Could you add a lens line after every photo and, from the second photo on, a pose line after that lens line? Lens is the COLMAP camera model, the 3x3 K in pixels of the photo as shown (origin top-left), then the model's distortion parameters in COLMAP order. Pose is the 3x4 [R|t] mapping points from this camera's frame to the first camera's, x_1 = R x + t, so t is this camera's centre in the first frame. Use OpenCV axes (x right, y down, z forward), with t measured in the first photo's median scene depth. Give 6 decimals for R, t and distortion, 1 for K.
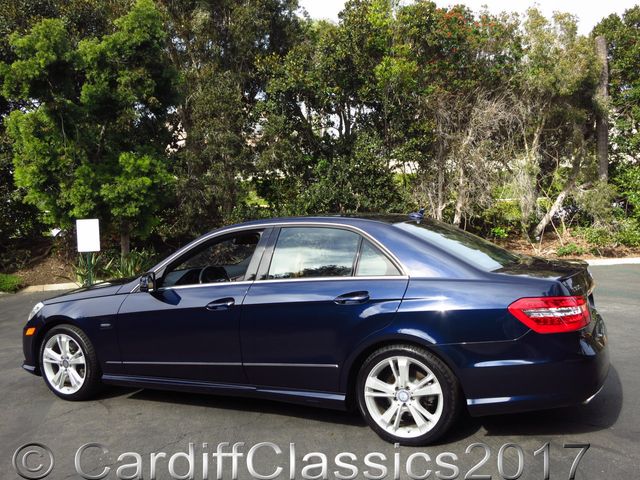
lens RADIAL K [[587.9, 0, 323.8], [0, 587.9, 227.2], [0, 0, 1]] dist [-0.026943, 0.000000]
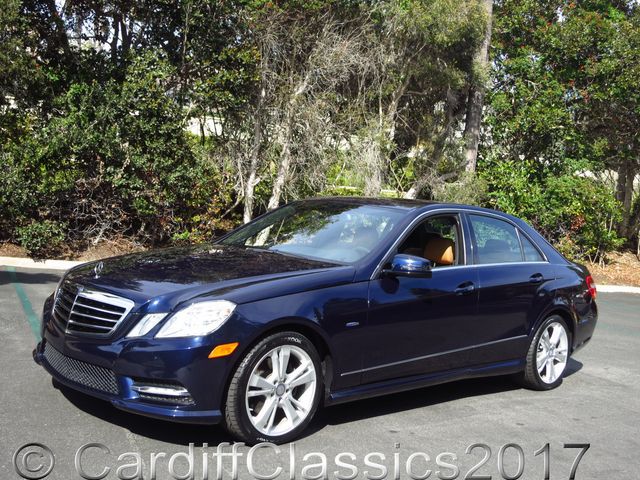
lens RADIAL K [[754.6, 0, 320.3], [0, 754.6, 231.3], [0, 0, 1]] dist [-0.088427, 0.000000]
pose [[0.948516, 0.101375, 0.300066, 0.020066], [-0.109351, 0.993954, 0.009862, 0.005622], [-0.297252, -0.042167, 0.953867, 0.155545]]
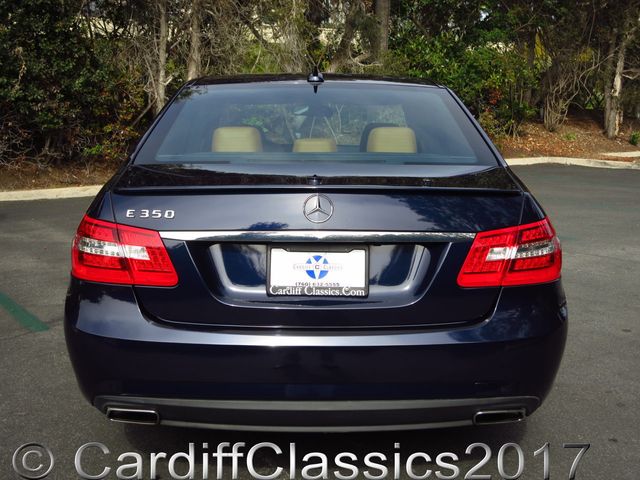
lens RADIAL K [[754.6, 0, 319.2], [0, 754.6, 238.4], [0, 0, 1]] dist [-0.088427, 0.000000]
pose [[0.879972, -0.055599, 0.471760, -0.027230], [-0.017830, 0.988561, 0.149766, 0.007723], [-0.474691, -0.140201, 0.868914, 0.251623]]
